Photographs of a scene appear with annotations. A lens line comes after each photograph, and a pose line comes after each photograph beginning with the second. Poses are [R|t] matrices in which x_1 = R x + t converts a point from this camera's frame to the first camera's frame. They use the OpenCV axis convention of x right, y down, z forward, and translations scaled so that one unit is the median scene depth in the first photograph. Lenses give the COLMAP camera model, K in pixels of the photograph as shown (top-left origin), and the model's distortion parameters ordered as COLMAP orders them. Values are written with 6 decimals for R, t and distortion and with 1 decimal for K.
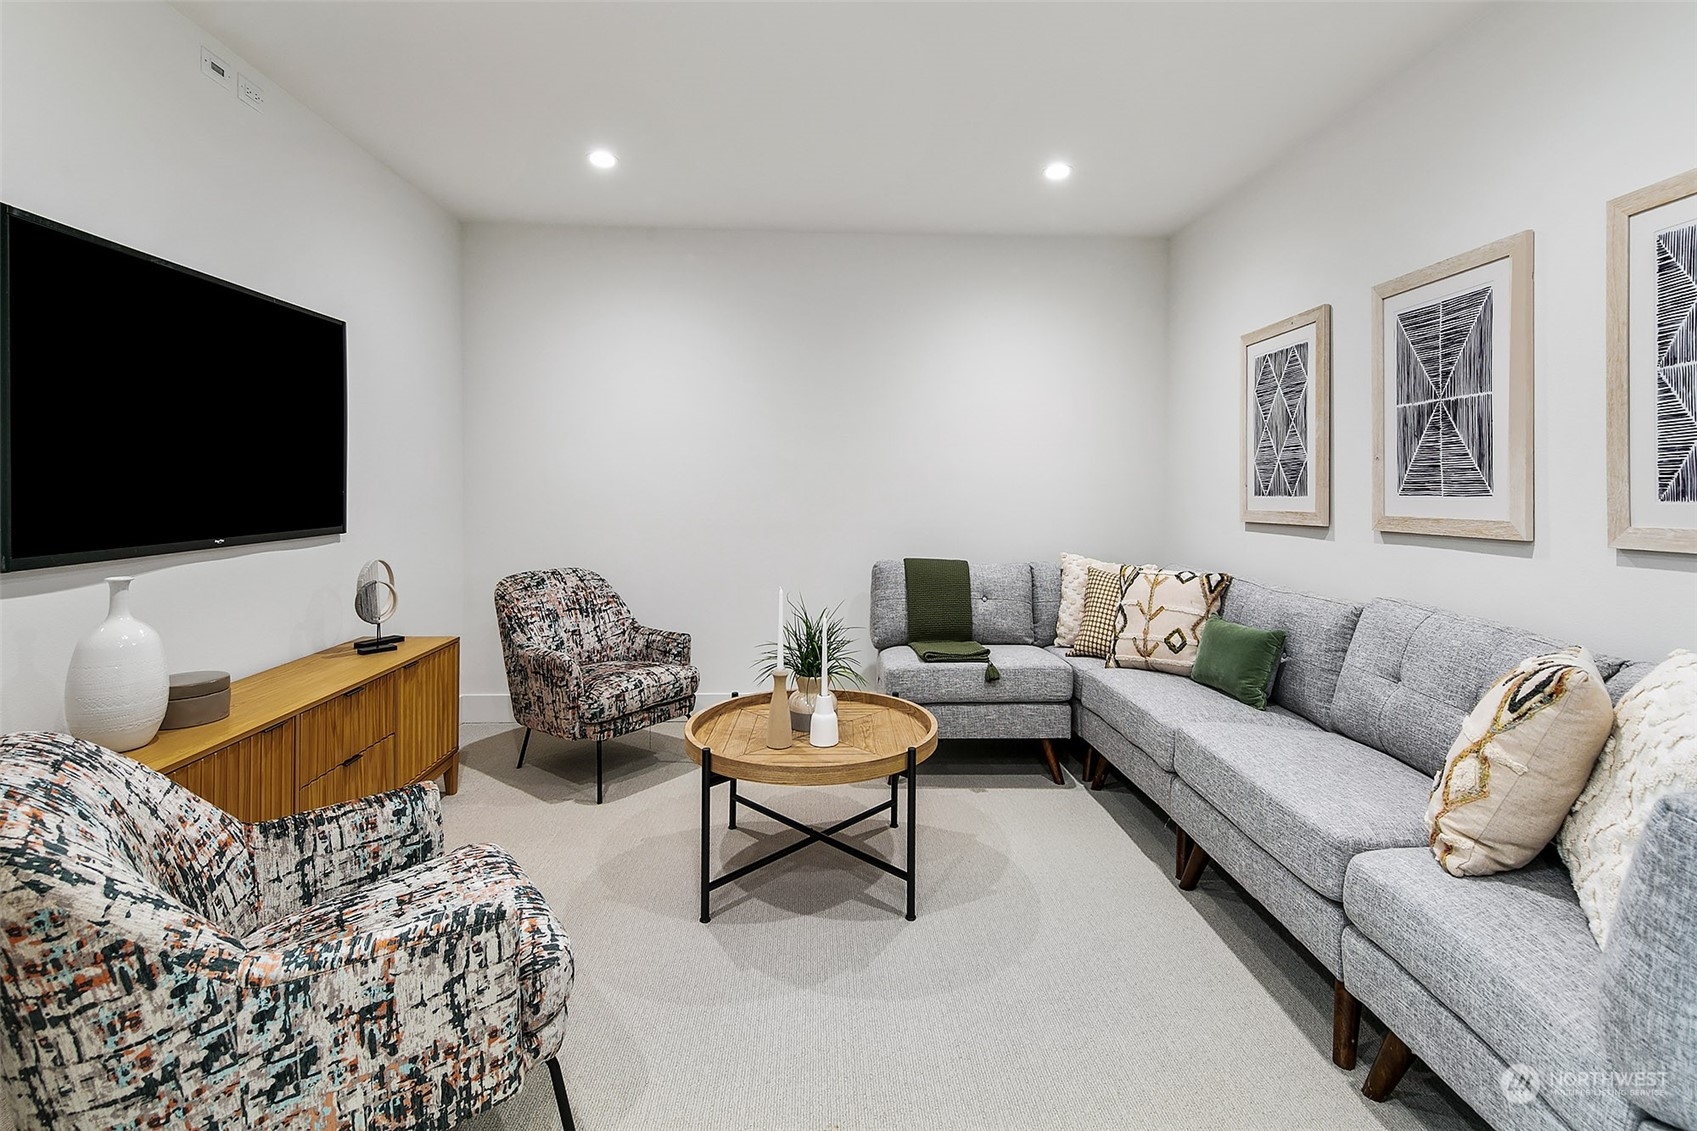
lens RADIAL K [[754.2, 0, 849.3], [0, 754.2, 489.3], [0, 0, 1]] dist [0.000270, -0.000851]
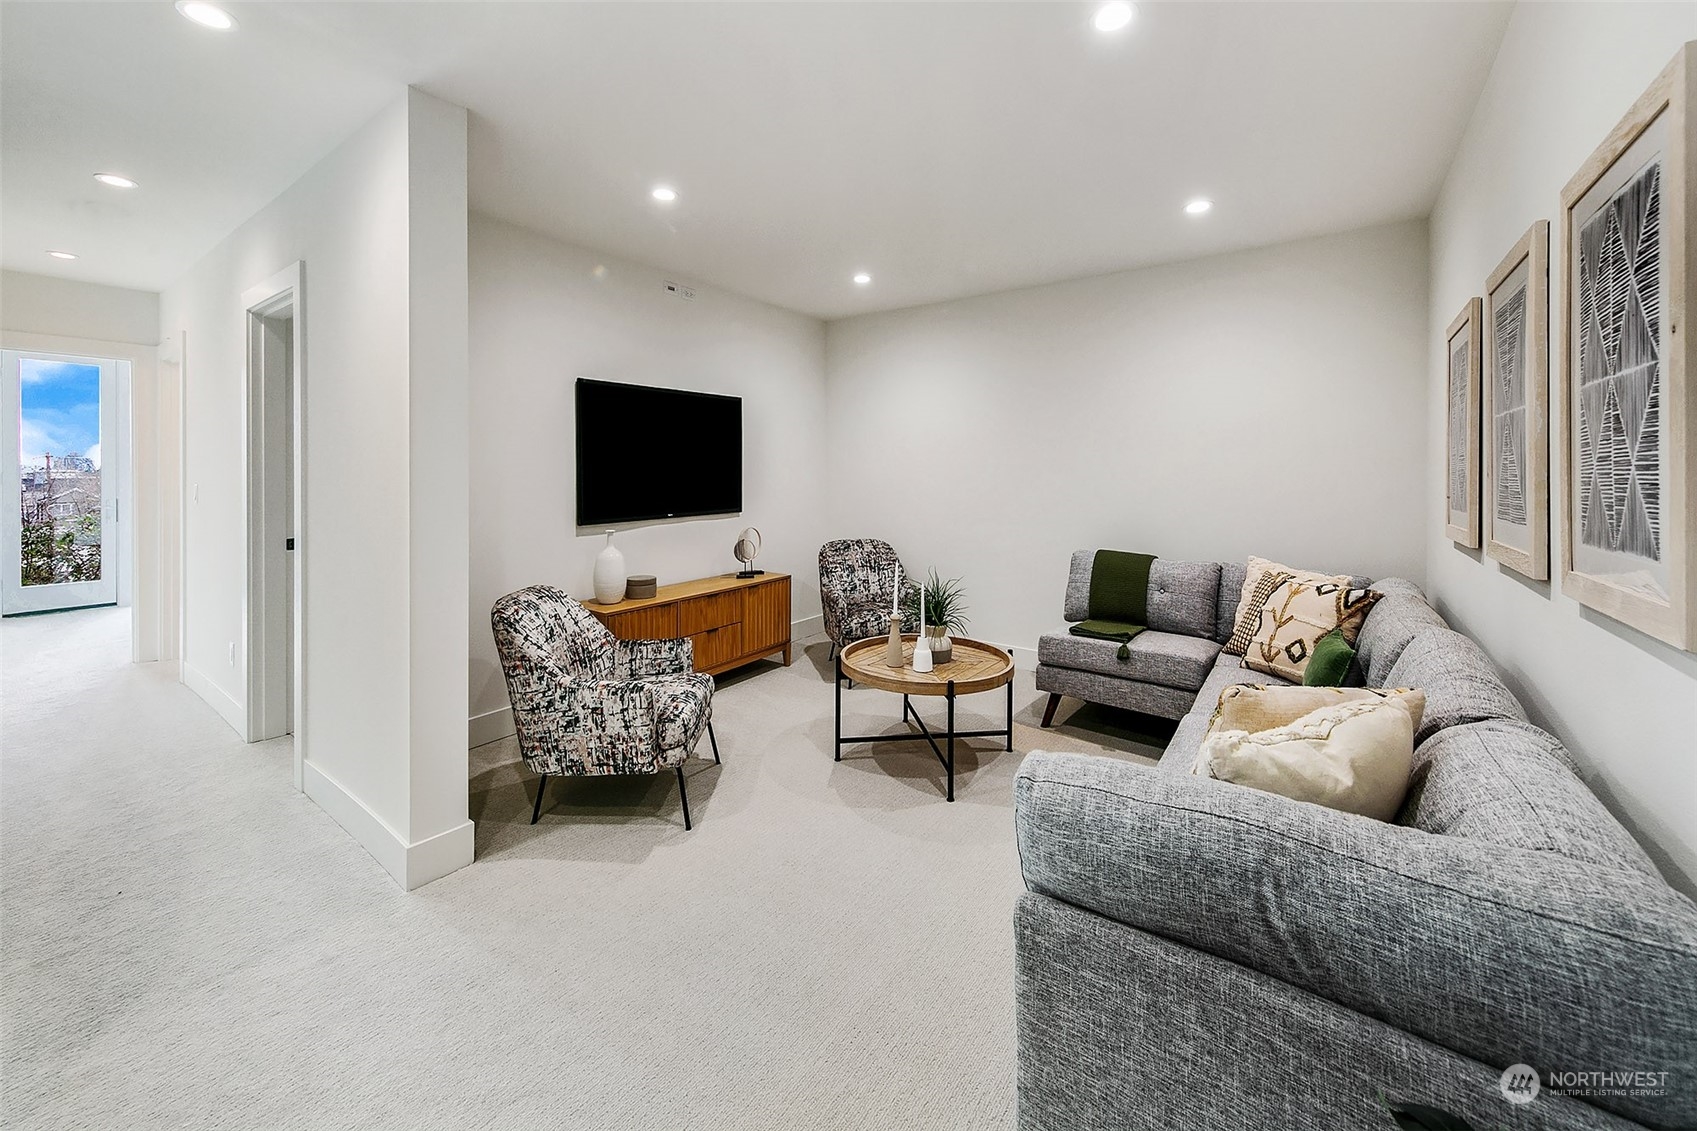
lens RADIAL K [[639.3, 0, 848.1], [0, 639.3, 471.2], [0, 0, 1]] dist [0.000186, -0.000003]
pose [[0.774355, -0.001639, -0.632749, 0.999007], [-0.001062, 0.999992, -0.003890, -0.069868], [0.632750, 0.003684, 0.774347, -0.086859]]
